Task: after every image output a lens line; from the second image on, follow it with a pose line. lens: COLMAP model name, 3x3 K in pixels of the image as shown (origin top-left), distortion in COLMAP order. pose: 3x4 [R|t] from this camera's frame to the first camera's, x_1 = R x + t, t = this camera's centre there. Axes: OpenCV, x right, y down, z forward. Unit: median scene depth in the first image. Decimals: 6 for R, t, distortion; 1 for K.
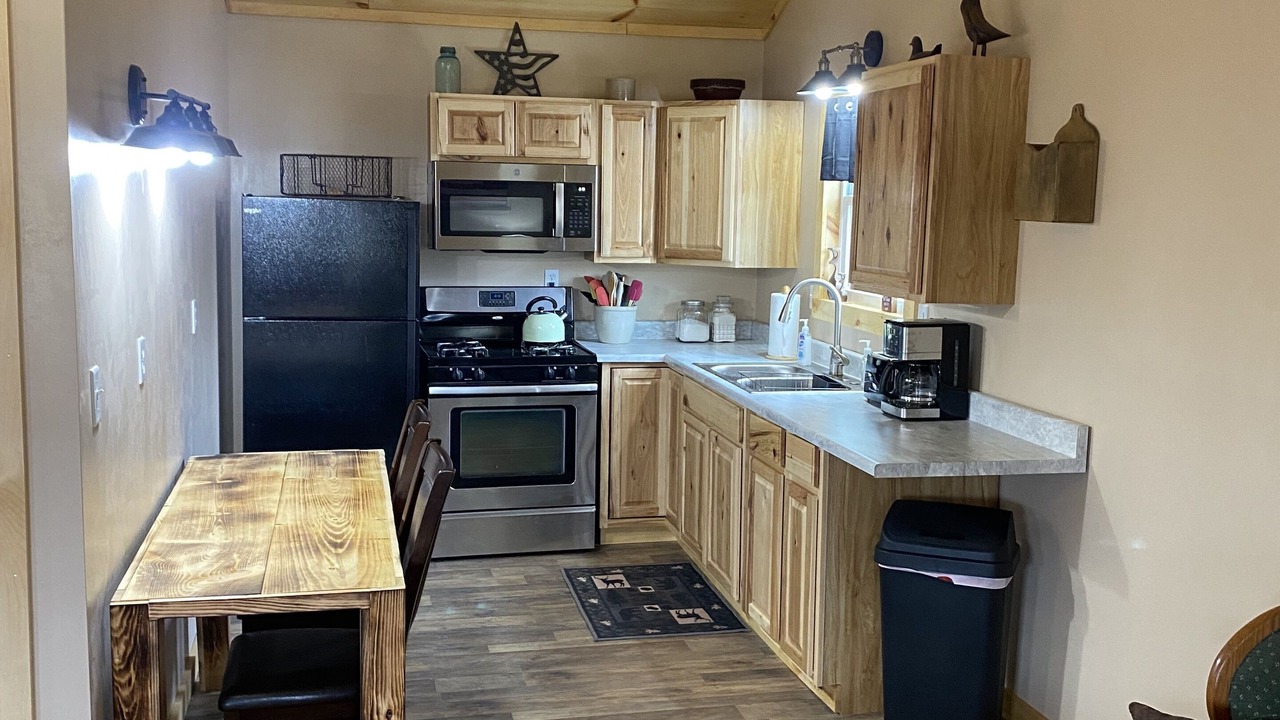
lens RADIAL K [[1260.6, 0, 648.1], [0, 1260.6, 353.6], [0, 0, 1]] dist [0.169319, -0.428993]
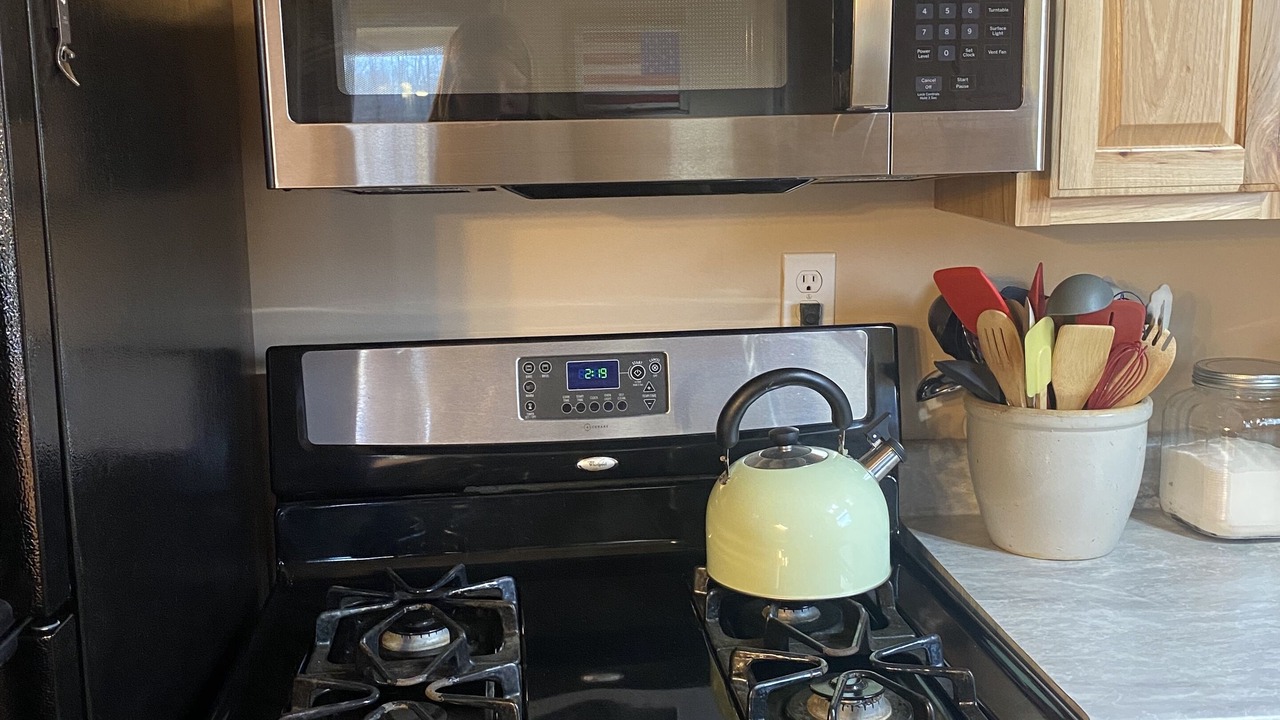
lens RADIAL K [[1260.6, 0, 648.1], [0, 1260.6, 353.6], [0, 0, 1]] dist [0.169319, -0.428993]
pose [[0.990204, -0.010942, -0.139199, -0.075901], [0.016648, 0.999065, 0.039896, -0.059286], [0.138633, -0.041823, 0.989460, 0.766767]]
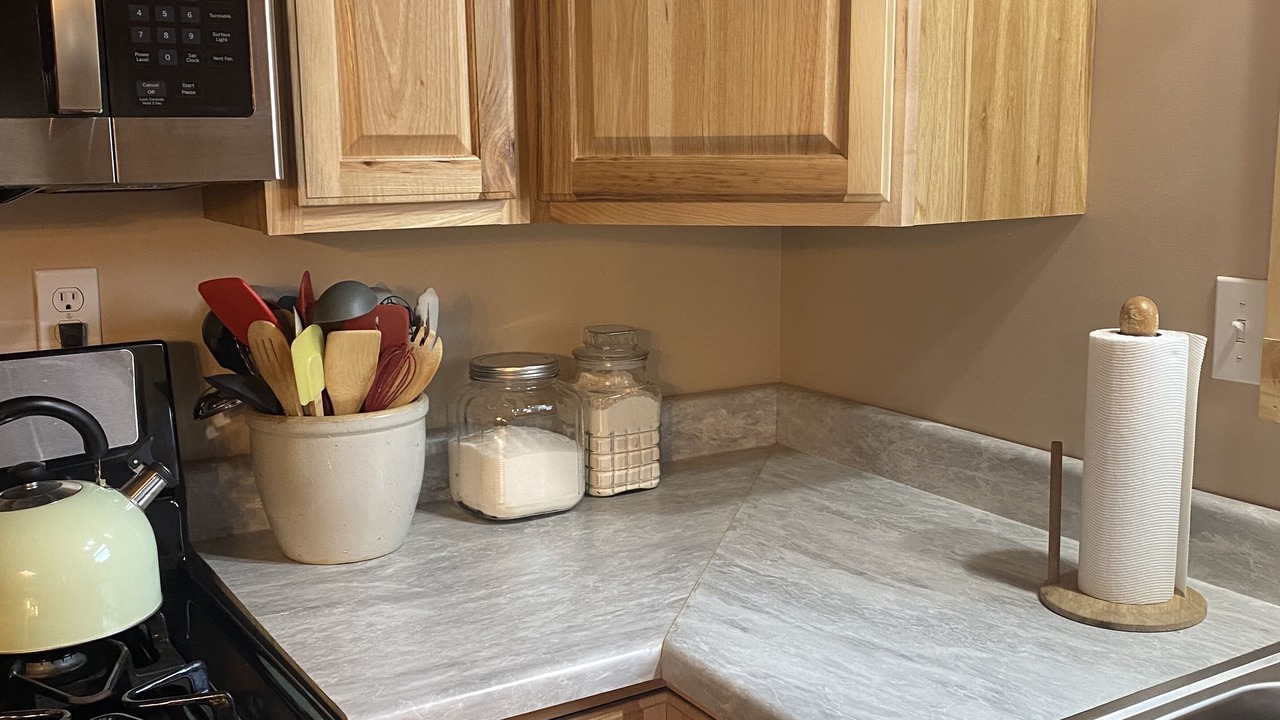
lens RADIAL K [[1260.6, 0, 648.1], [0, 1260.6, 353.6], [0, 0, 1]] dist [0.169319, -0.428993]
pose [[0.946861, -0.080854, 0.311316, -0.051178], [0.067999, 0.996332, 0.051949, -0.058149], [-0.314375, -0.028019, 0.948885, 0.766072]]
